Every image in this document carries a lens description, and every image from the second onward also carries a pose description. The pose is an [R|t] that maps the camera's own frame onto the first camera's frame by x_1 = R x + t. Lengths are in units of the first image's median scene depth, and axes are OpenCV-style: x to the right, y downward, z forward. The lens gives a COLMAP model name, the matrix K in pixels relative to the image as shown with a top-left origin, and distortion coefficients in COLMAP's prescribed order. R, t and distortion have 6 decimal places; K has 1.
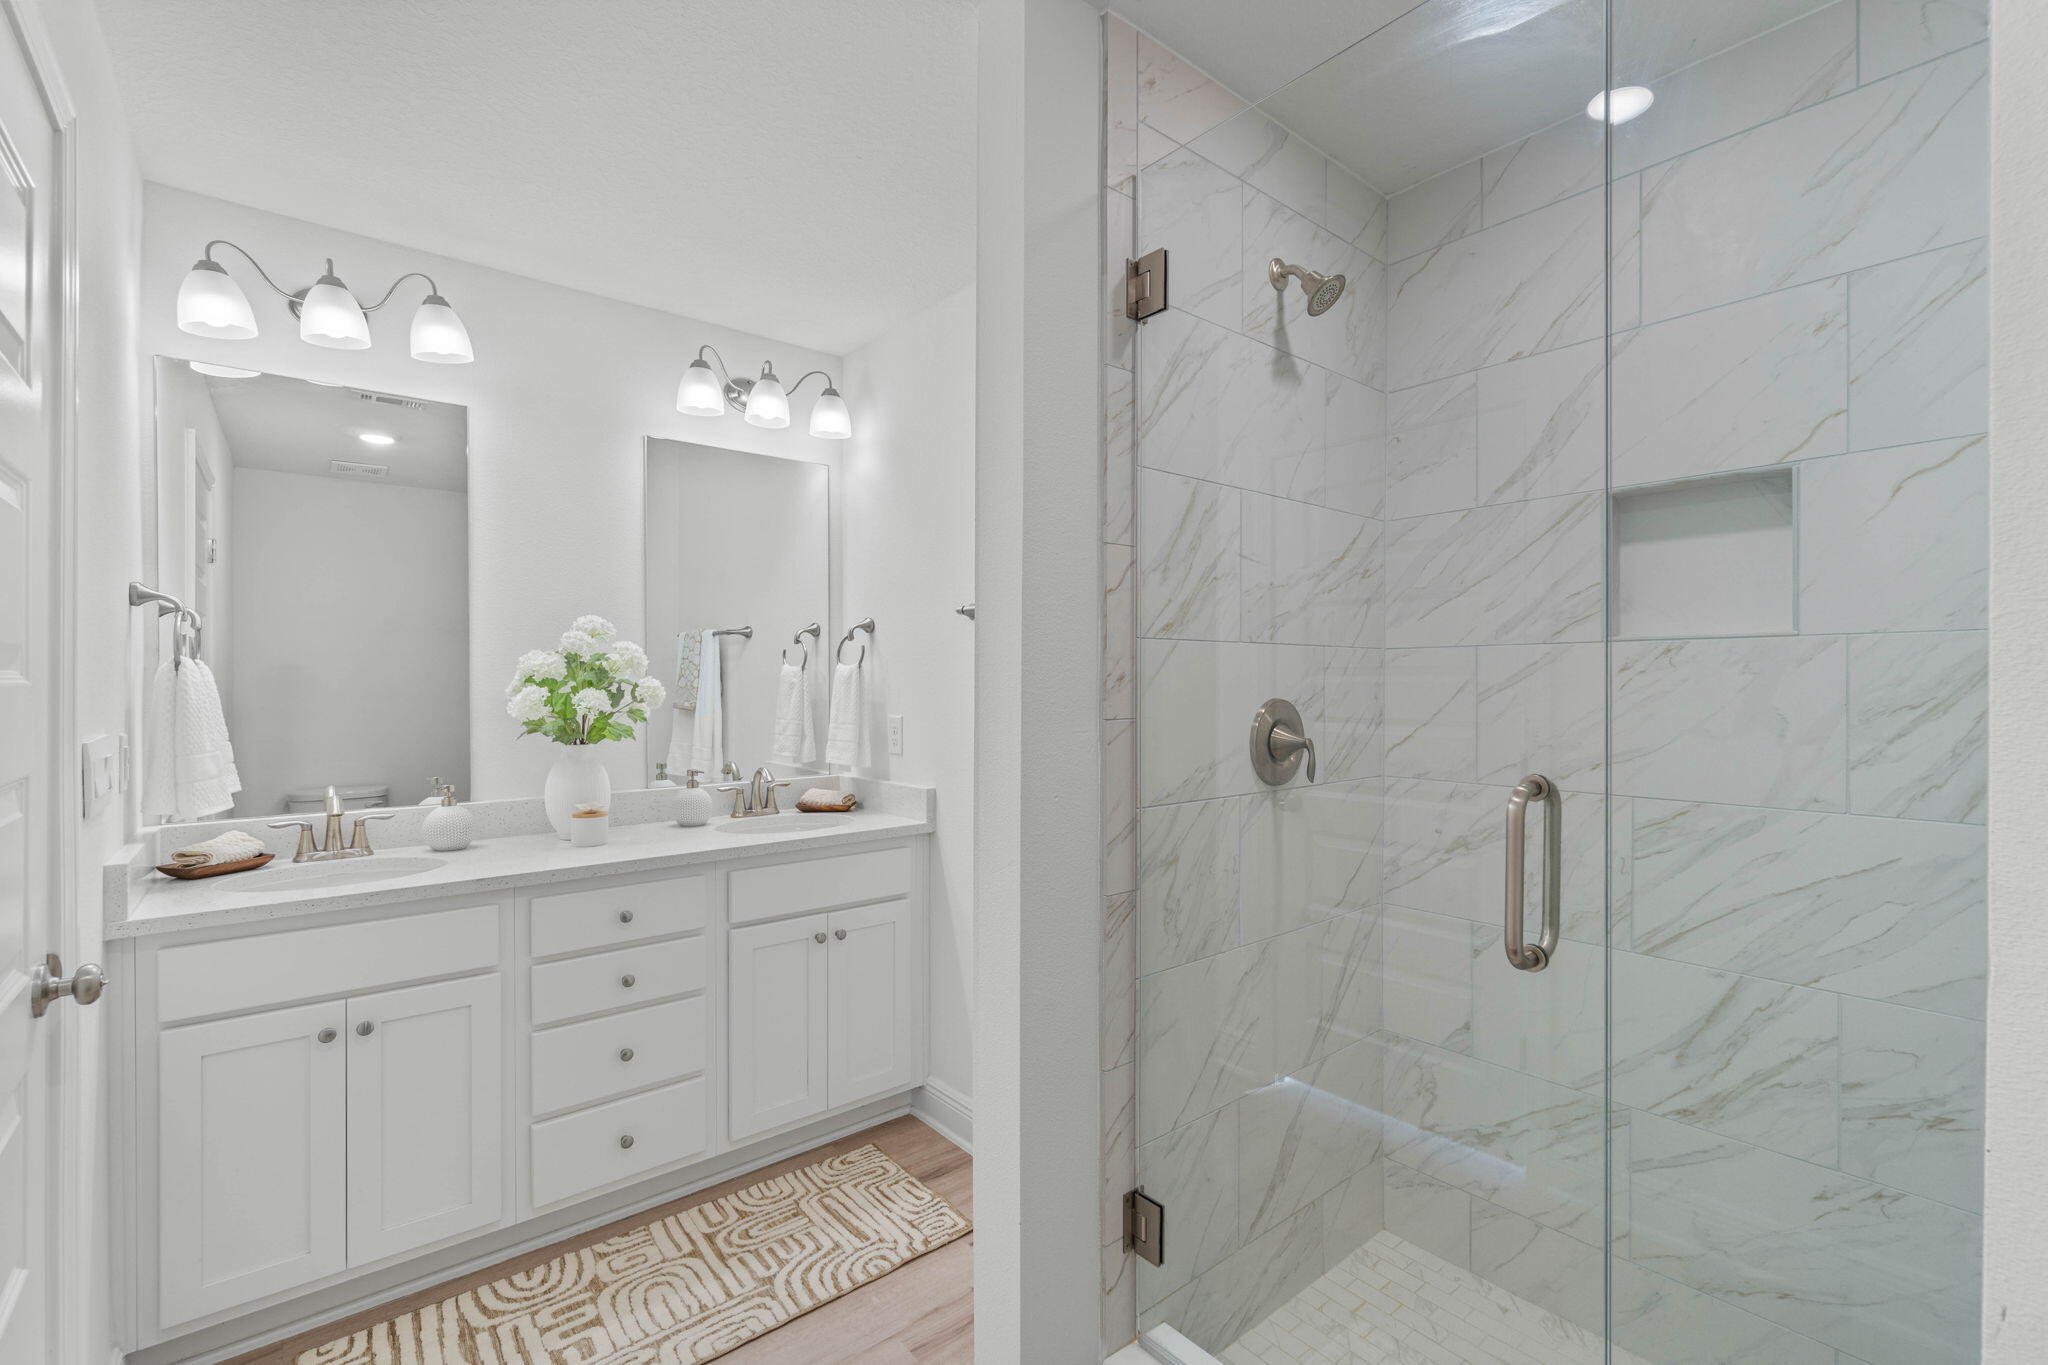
lens RADIAL K [[882.0, 0, 1024.0], [0, 882.0, 682.5], [0, 0, 1]] dist [-0.002646, -0.000128]
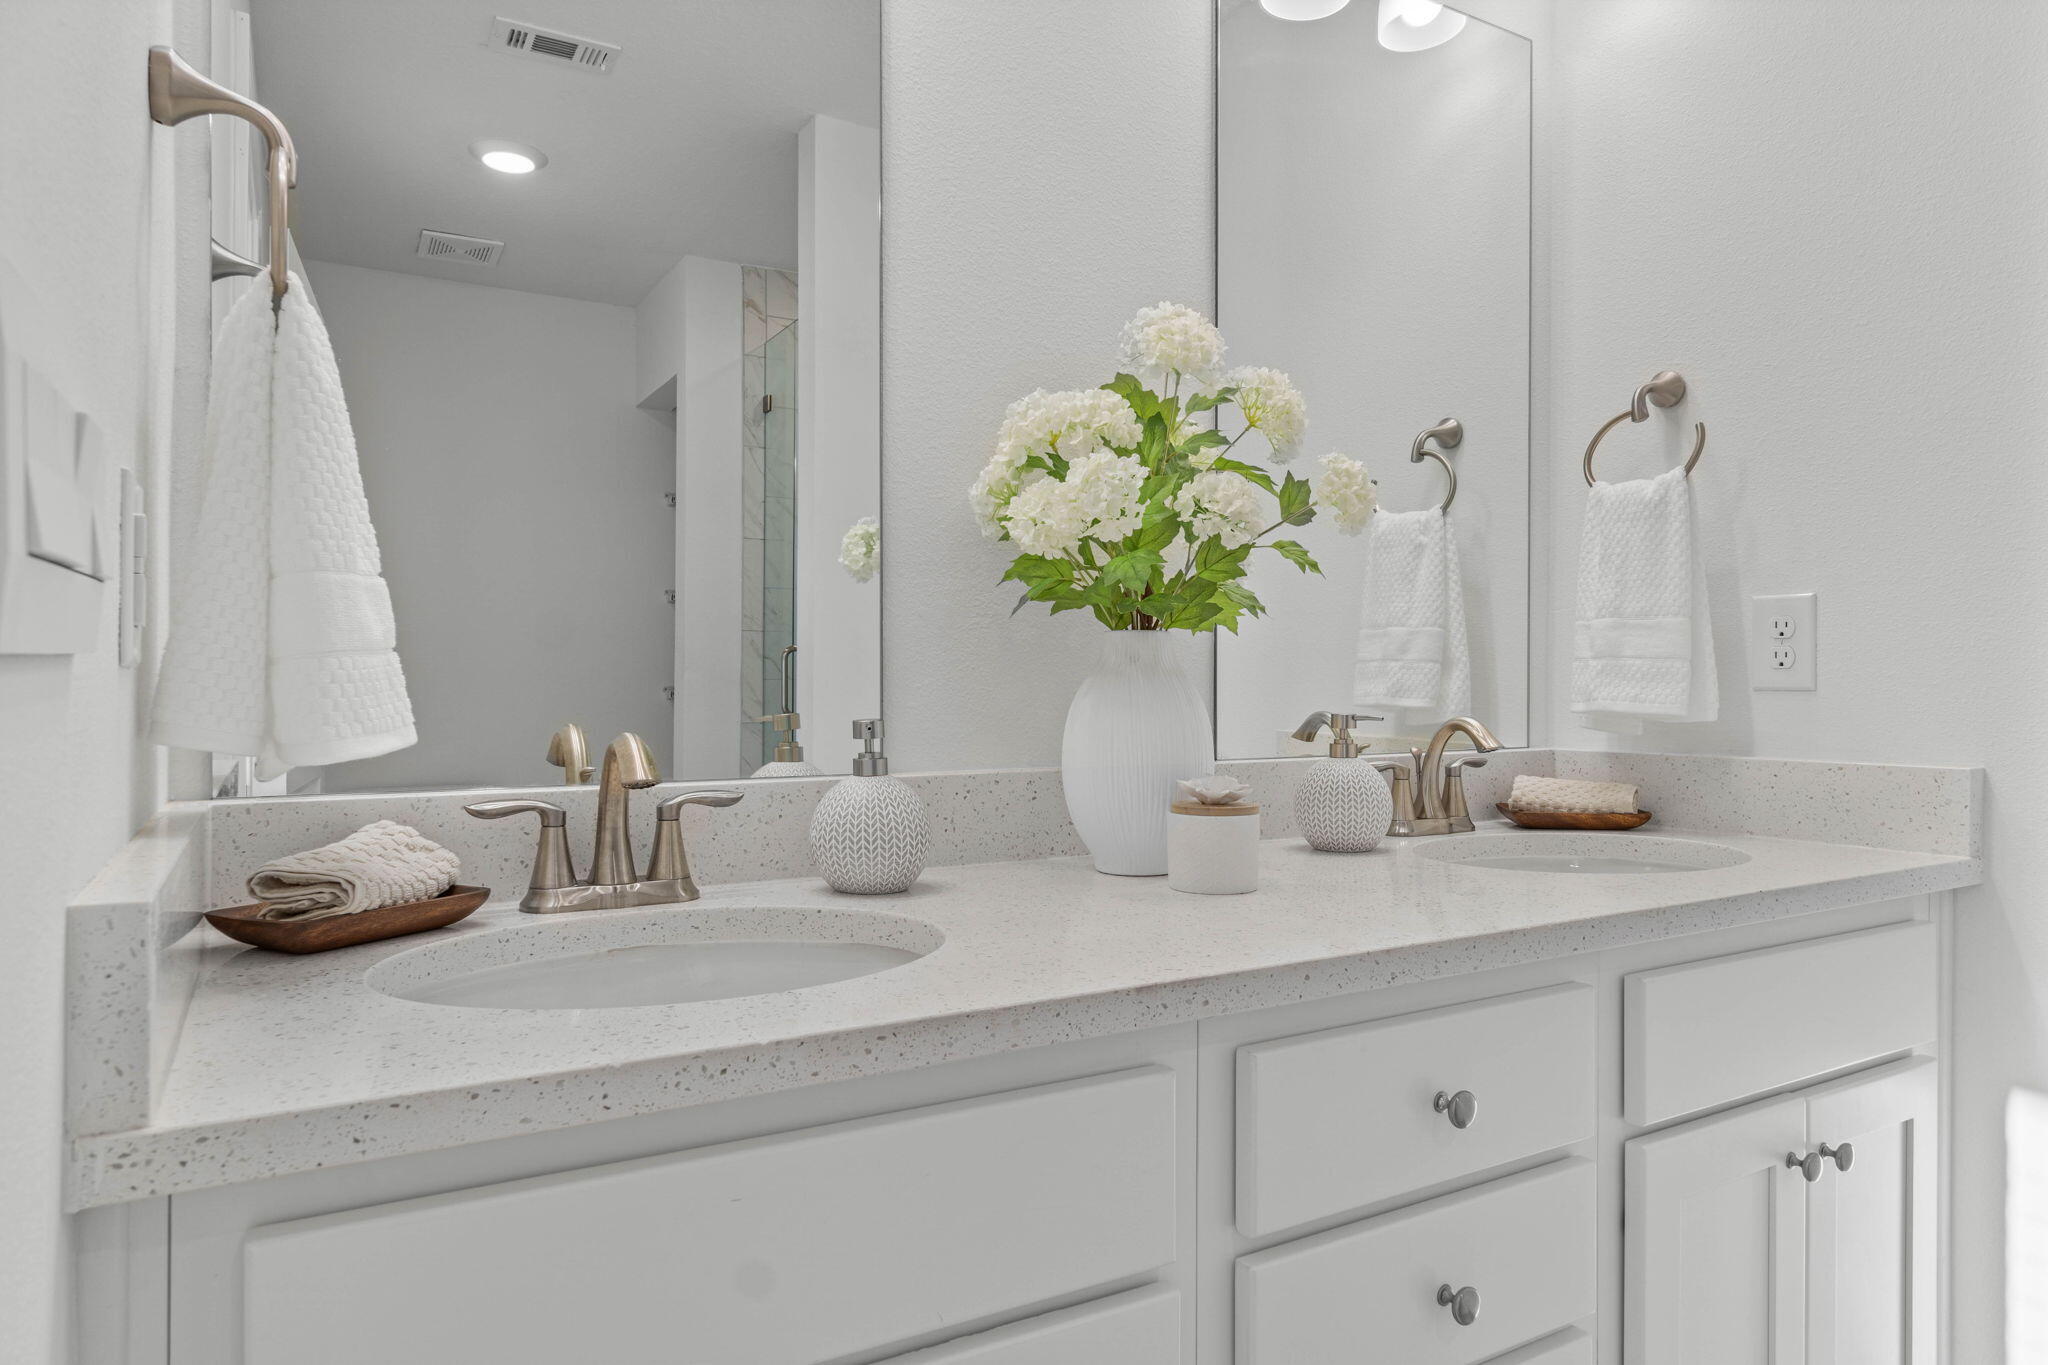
lens RADIAL K [[1221.7, 0, 1024.8], [0, 1221.7, 670.3], [0, 0, 1]] dist [-0.003358, 0.000764]
pose [[0.989213, 0.003540, -0.146443, -0.556077], [-0.005333, 0.999916, -0.011853, 0.109751], [0.146389, 0.012506, 0.989148, 0.532306]]
